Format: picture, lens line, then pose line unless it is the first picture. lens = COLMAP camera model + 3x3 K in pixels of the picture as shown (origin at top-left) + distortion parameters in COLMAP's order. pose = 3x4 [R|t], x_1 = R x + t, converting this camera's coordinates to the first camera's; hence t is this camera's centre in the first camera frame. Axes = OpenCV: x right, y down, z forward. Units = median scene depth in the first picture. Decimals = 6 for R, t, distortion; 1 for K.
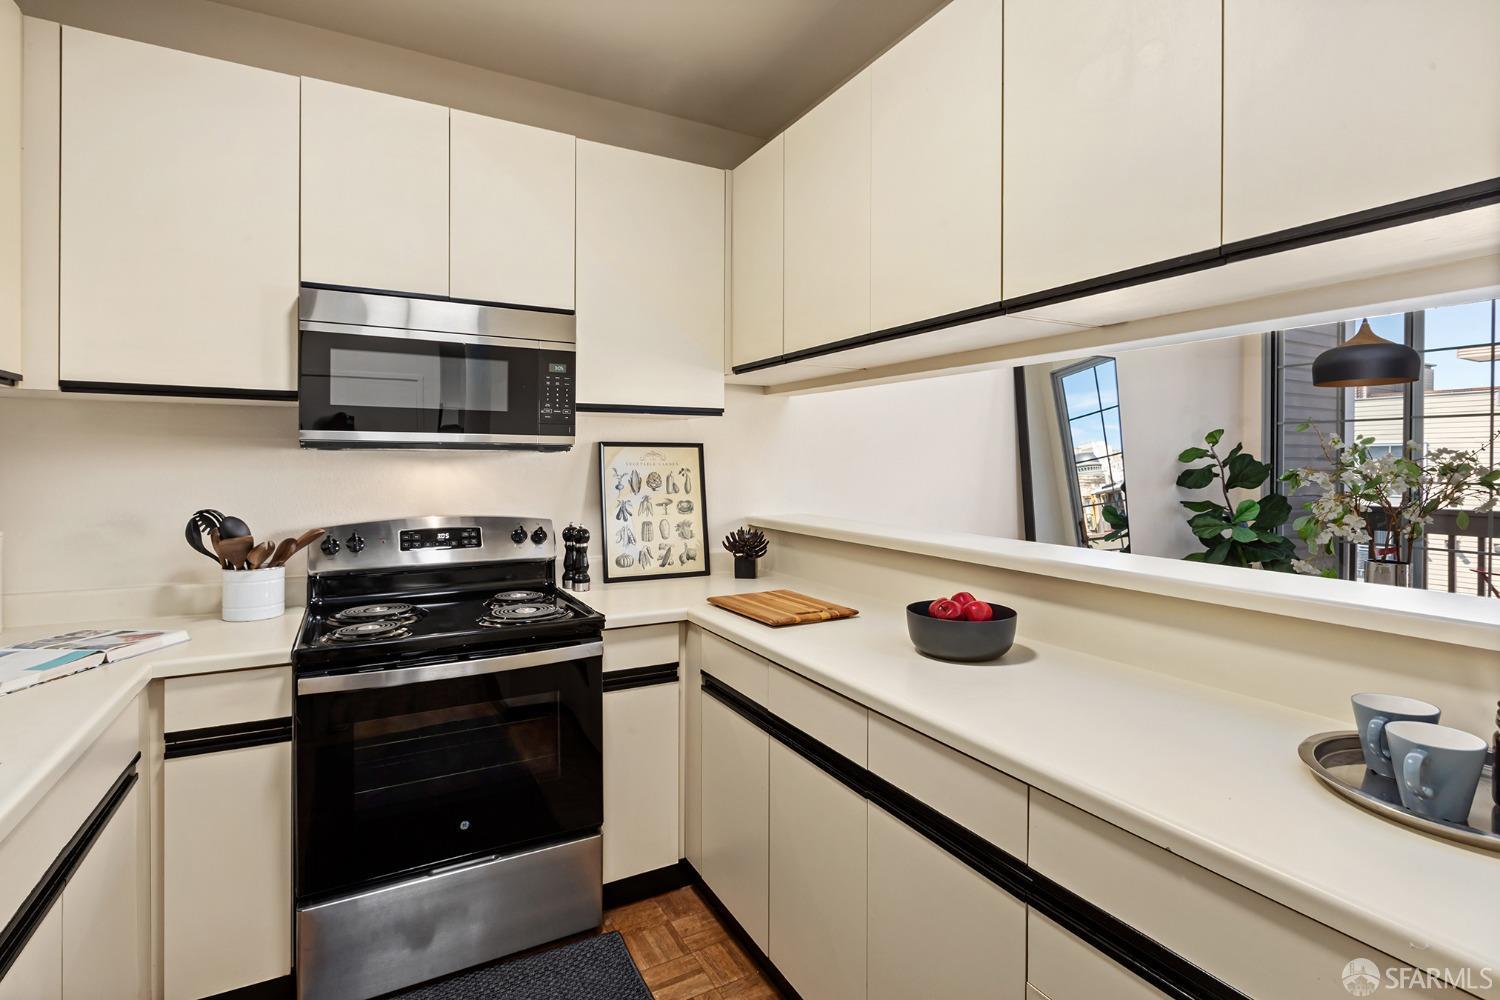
lens RADIAL K [[733.1, 0, 746.3], [0, 733.1, 467.1], [0, 0, 1]] dist [-0.004857, -0.002511]
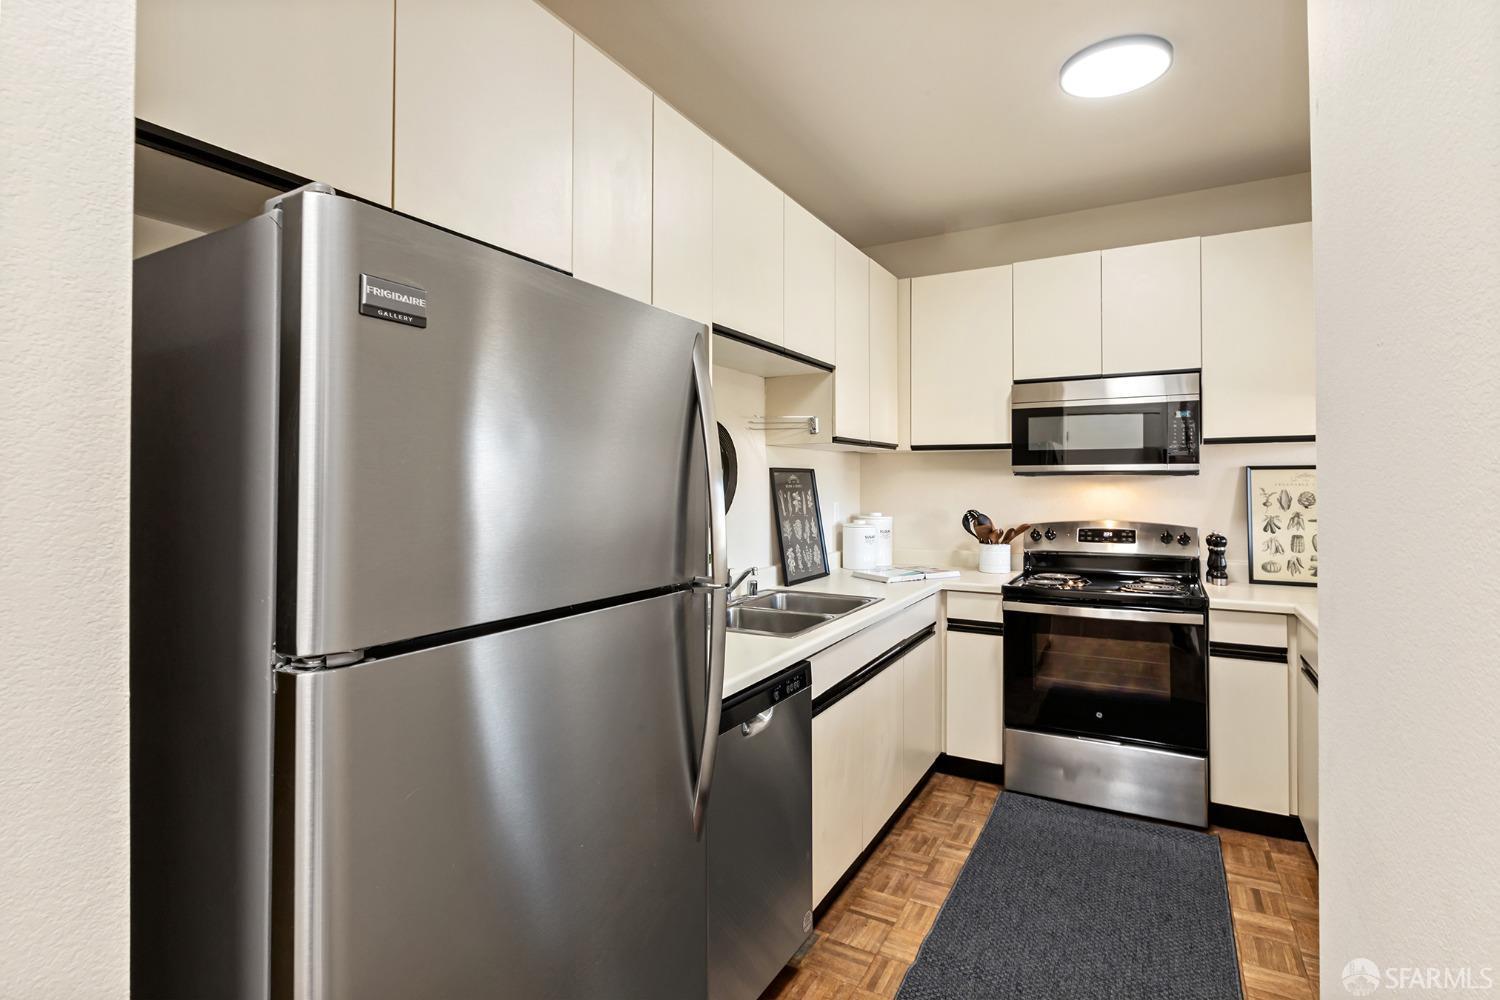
lens RADIAL K [[733.1, 0, 749.5], [0, 733.1, 488.9], [0, 0, 1]] dist [-0.004857, -0.002511]
pose [[0.531387, 0.002263, -0.847126, 0.467597], [-0.002045, 0.999997, 0.001388, 0.003380], [0.847127, 0.000995, 0.531390, -0.404931]]
